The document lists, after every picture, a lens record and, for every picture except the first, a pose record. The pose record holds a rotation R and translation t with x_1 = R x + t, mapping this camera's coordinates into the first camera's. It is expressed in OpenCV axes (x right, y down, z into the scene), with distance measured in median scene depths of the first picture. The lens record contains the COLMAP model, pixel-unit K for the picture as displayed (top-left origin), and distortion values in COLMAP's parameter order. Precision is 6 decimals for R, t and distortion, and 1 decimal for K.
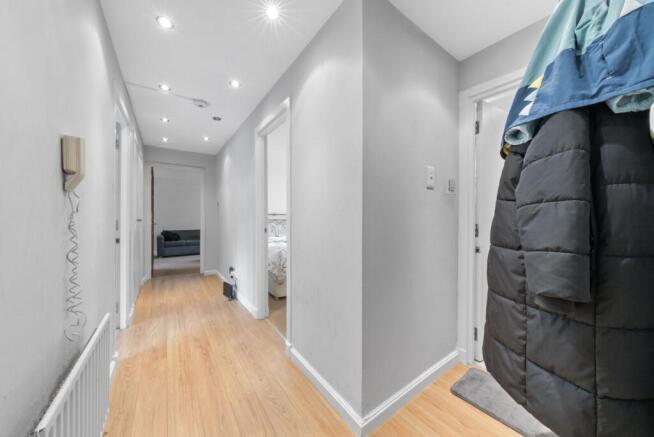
lens RADIAL K [[224.5, 0, 327.7], [0, 224.5, 215.0], [0, 0, 1]] dist [-0.003154, -0.000068]
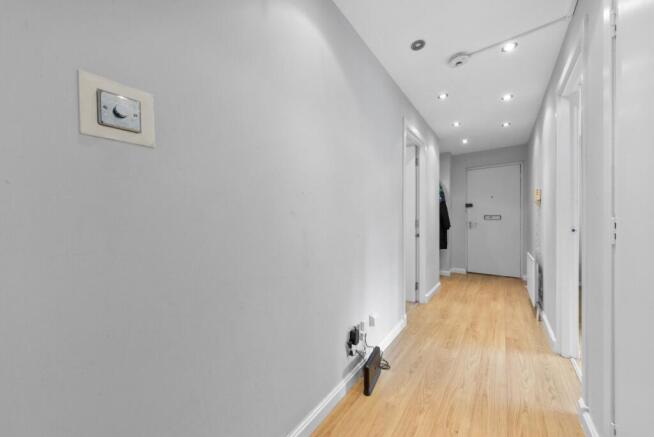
lens RADIAL K [[224.5, 0, 327.6], [0, 224.5, 222.2], [0, 0, 1]] dist [-0.003154, -0.000068]
pose [[-0.281307, -0.003626, 0.959611, -1.372074], [0.003197, 0.999984, 0.004715, 0.036377], [-0.959613, 0.004394, -0.281291, 1.930457]]
